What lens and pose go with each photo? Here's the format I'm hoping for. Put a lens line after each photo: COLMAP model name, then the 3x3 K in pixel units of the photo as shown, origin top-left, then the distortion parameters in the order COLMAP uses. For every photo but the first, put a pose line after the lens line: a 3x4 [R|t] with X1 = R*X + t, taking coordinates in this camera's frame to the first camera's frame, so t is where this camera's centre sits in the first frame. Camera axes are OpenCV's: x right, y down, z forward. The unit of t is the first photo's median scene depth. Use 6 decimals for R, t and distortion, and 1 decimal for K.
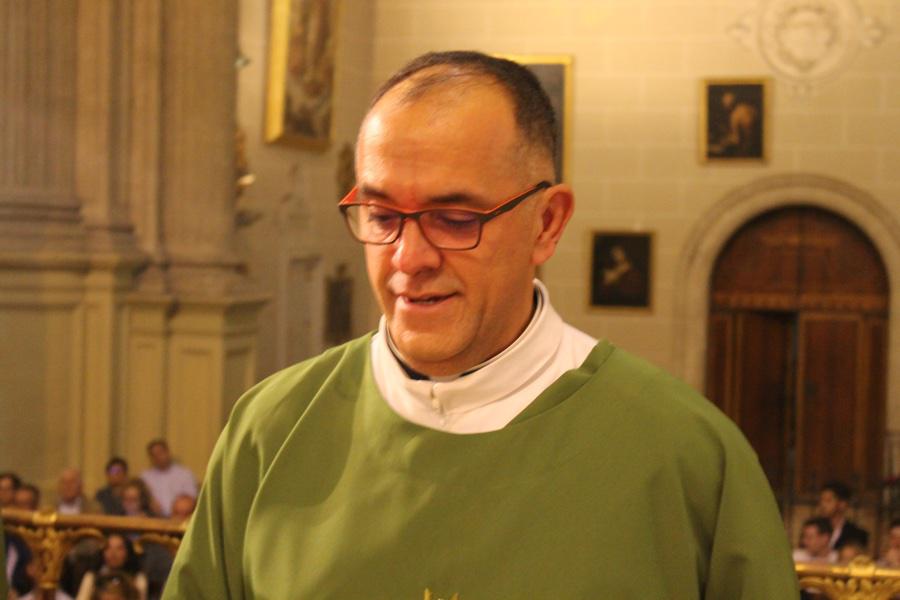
lens RADIAL K [[2140.2, 0, 447.6], [0, 2140.2, 302.9], [0, 0, 1]] dist [0.034522, 0.497145]
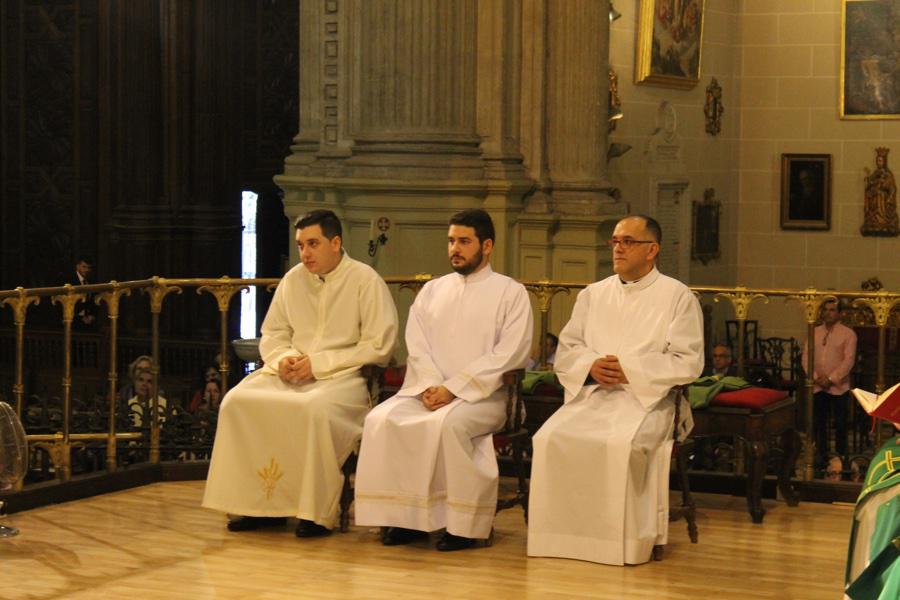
lens RADIAL K [[2140.2, 0, 447.6], [0, 2140.2, 302.9], [0, 0, 1]] dist [0.034522, 0.497145]
pose [[0.984026, 0.001934, -0.178013, 0.026371], [0.003949, 0.999458, 0.032688, 0.006095], [0.177980, -0.032869, 0.983485, -0.193672]]
